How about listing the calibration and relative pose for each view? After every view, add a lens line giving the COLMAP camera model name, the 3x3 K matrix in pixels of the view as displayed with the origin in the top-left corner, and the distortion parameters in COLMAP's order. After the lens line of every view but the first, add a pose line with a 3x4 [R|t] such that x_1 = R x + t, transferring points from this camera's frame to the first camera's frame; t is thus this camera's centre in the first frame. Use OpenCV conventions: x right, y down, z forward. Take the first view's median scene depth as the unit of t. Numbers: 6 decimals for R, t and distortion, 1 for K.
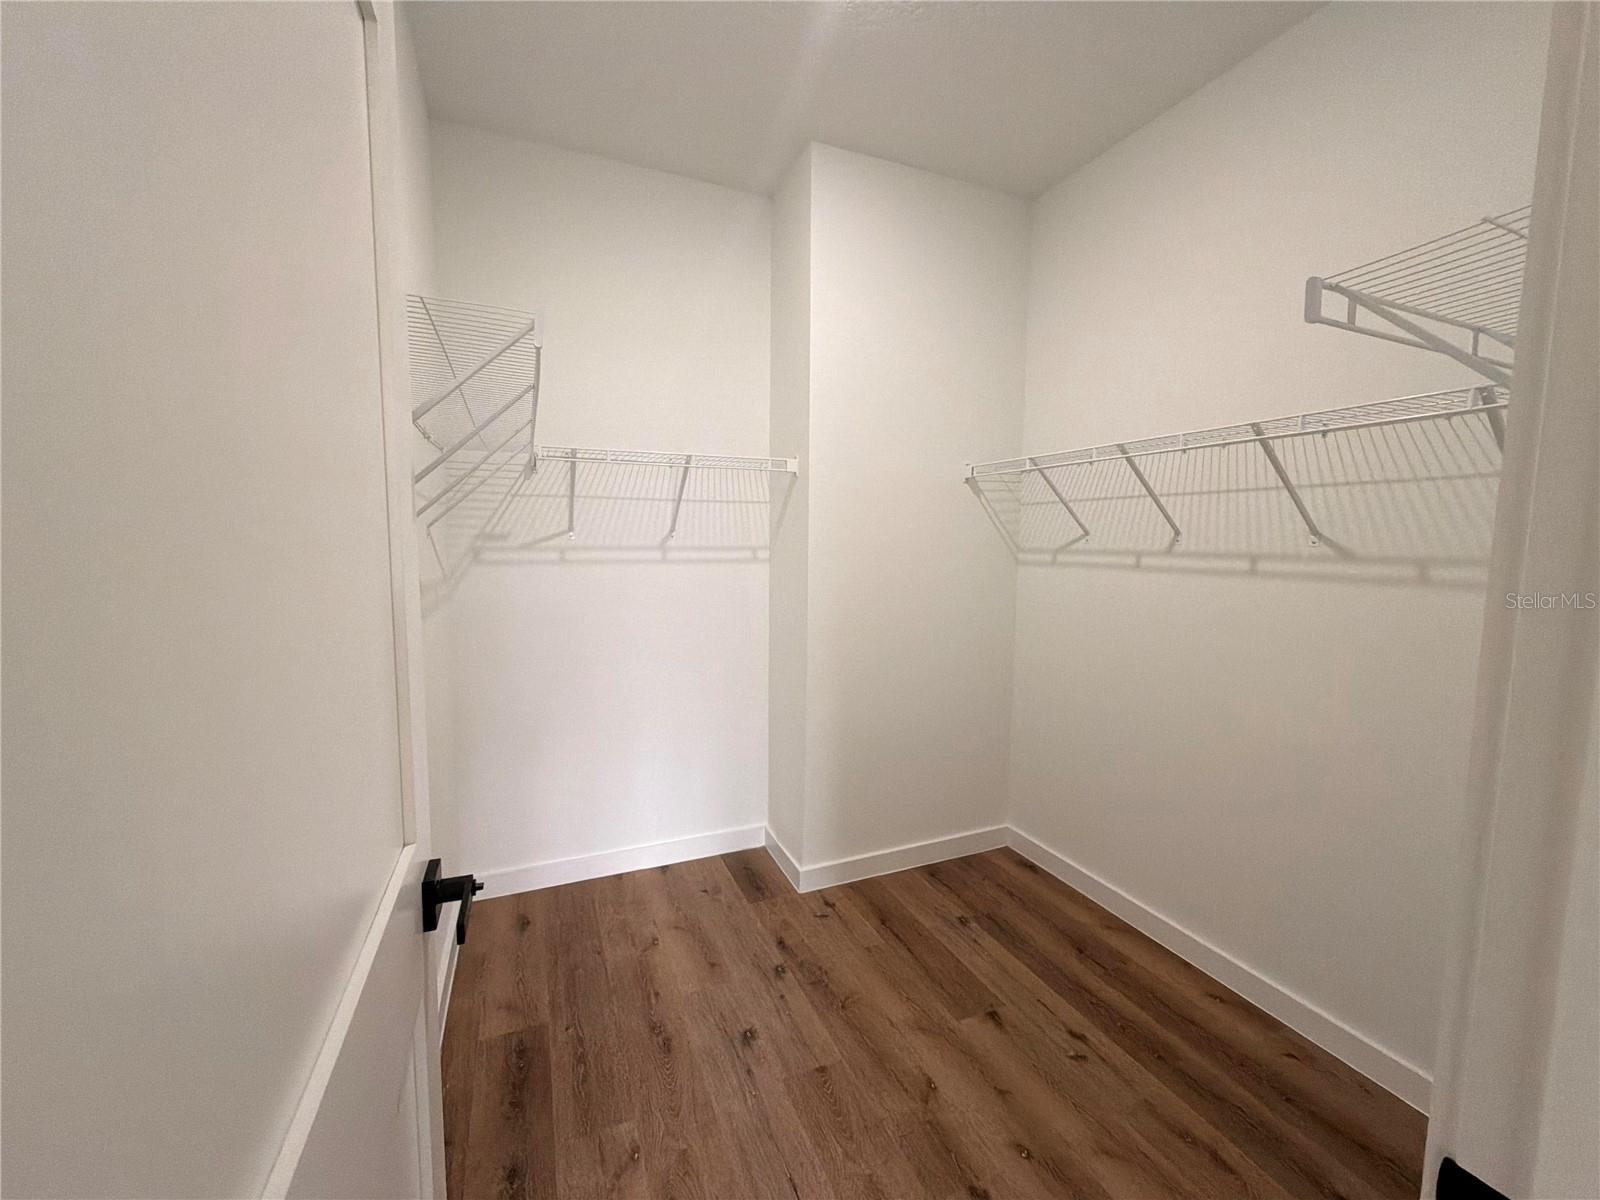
lens RADIAL K [[641.1, 0, 807.2], [0, 641.1, 597.2], [0, 0, 1]] dist [-0.000624, 0.001751]
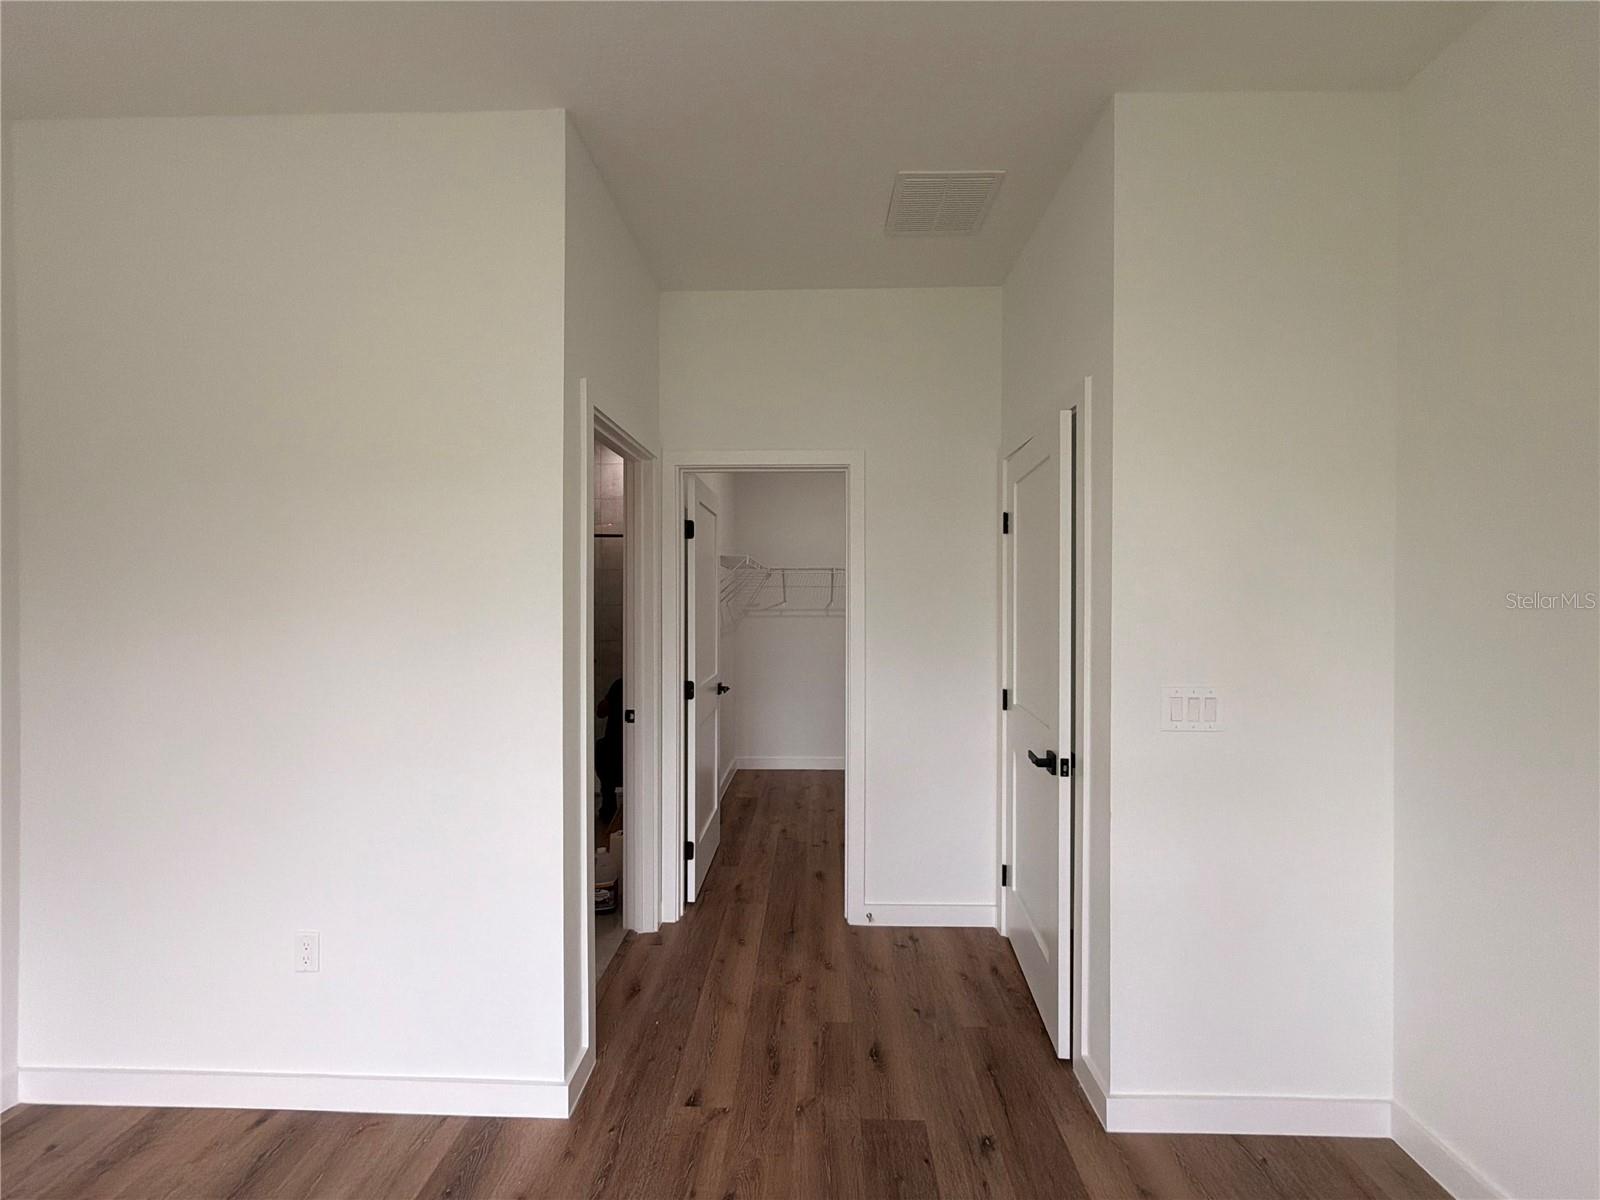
lens RADIAL K [[641.1, 0, 798.5], [0, 641.1, 608.2], [0, 0, 1]] dist [-0.000624, 0.001751]
pose [[0.900797, -0.007218, -0.434180, 0.650951], [-0.029755, 0.996486, -0.078297, 0.090947], [0.433219, 0.083449, 0.897417, -0.983917]]
